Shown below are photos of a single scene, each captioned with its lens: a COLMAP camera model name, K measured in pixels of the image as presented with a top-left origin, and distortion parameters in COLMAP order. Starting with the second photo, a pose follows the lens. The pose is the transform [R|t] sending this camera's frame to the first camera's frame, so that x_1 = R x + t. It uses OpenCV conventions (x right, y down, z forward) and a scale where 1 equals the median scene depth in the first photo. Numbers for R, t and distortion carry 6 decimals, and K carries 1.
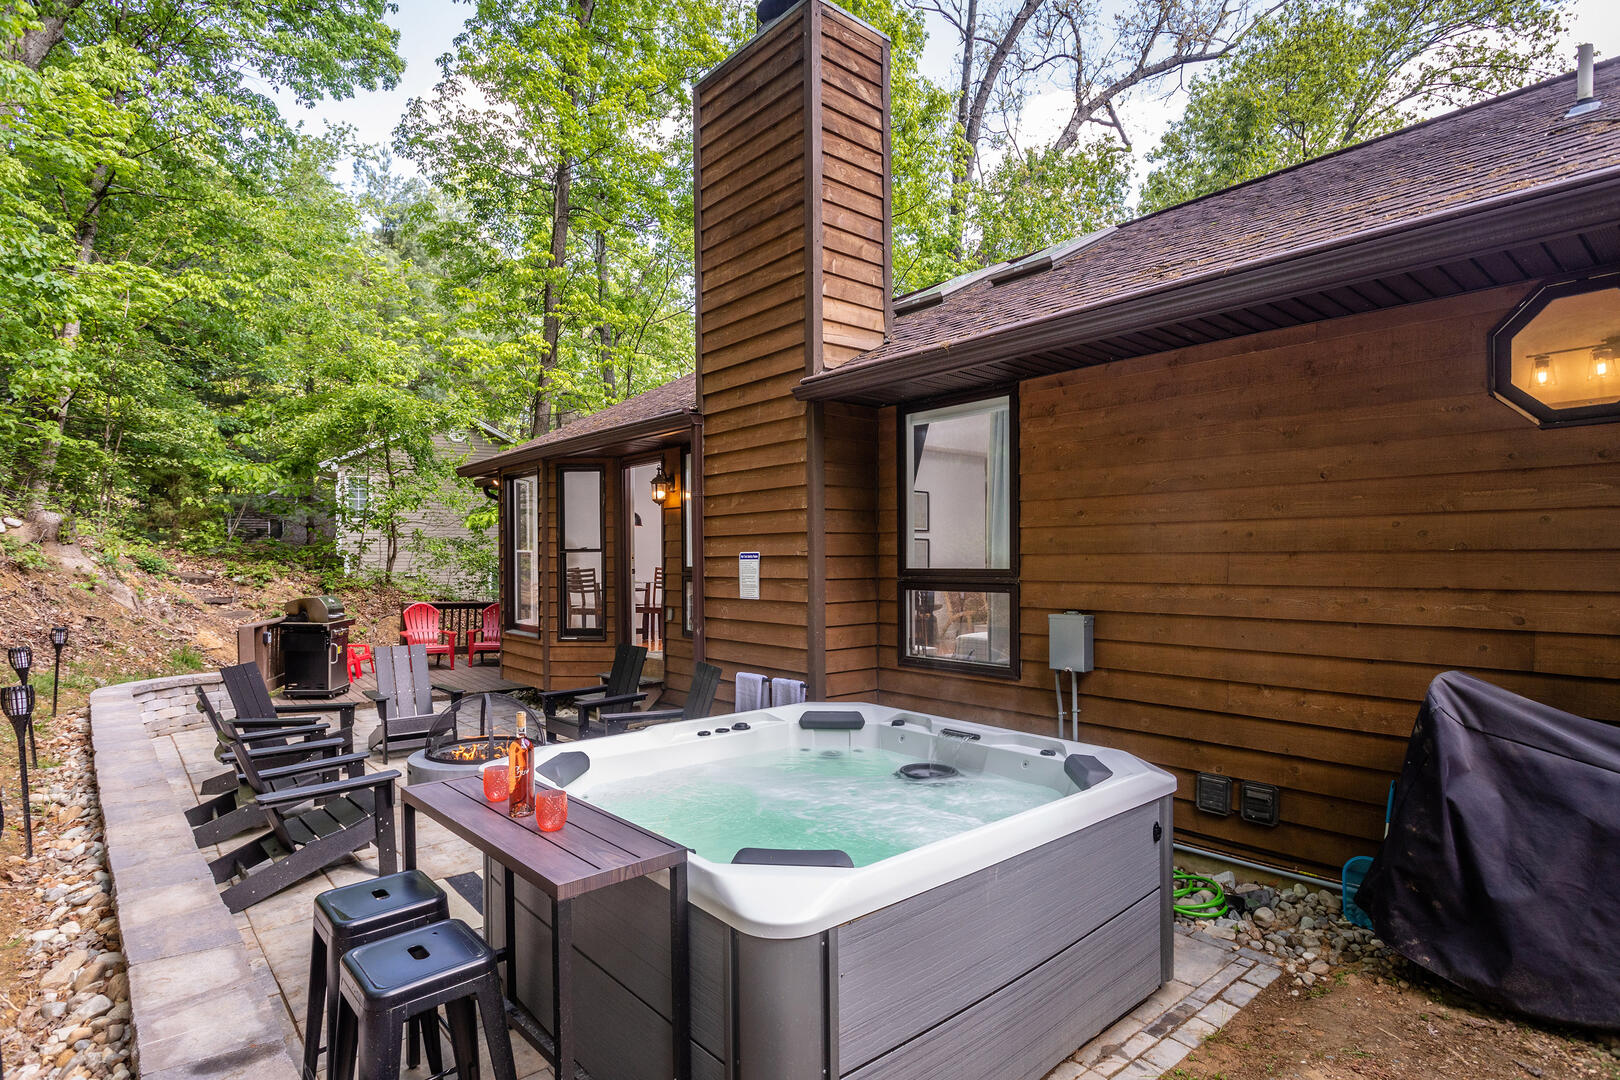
lens RADIAL K [[838.9, 0, 810.0], [0, 838.9, 580.4], [0, 0, 1]] dist [-0.020909, 0.009874]
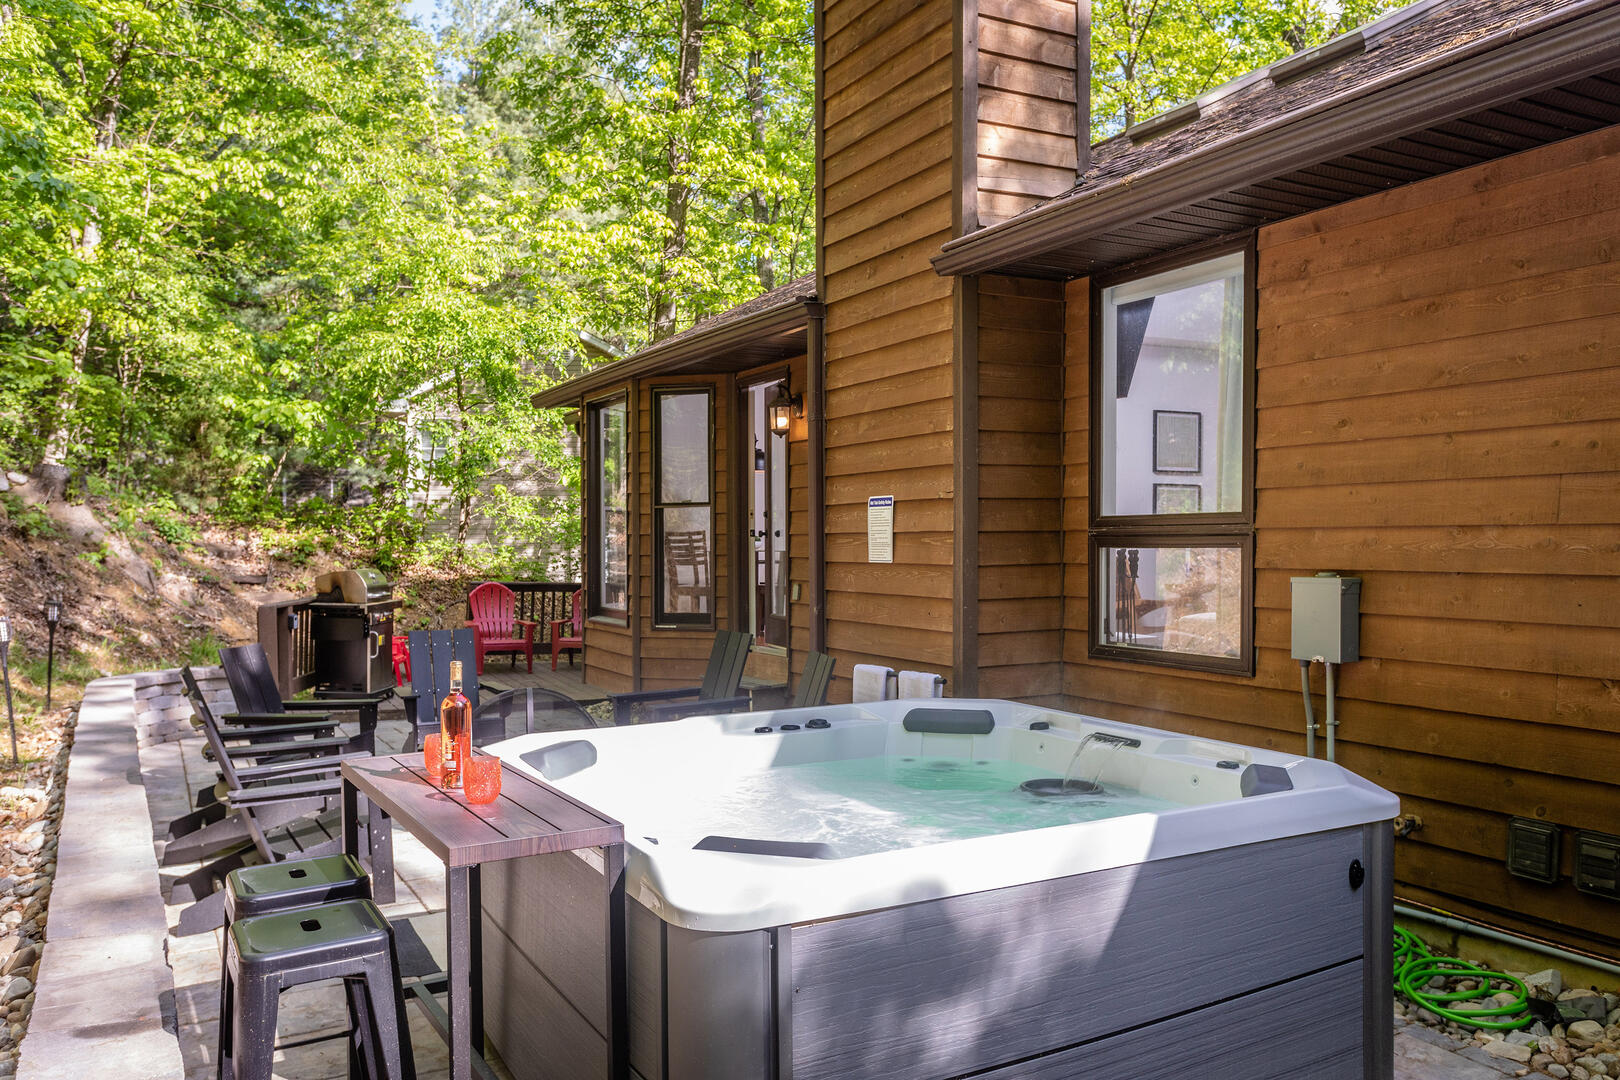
lens RADIAL K [[1261.0, 0, 811.8], [0, 1261.0, 586.2], [0, 0, 1]] dist [-0.003446, -0.005882]
pose [[0.976122, 0.005185, -0.217163, 0.107918], [-0.002024, 0.999889, 0.014772, 0.027954], [0.217215, -0.013980, 0.976024, -0.048887]]
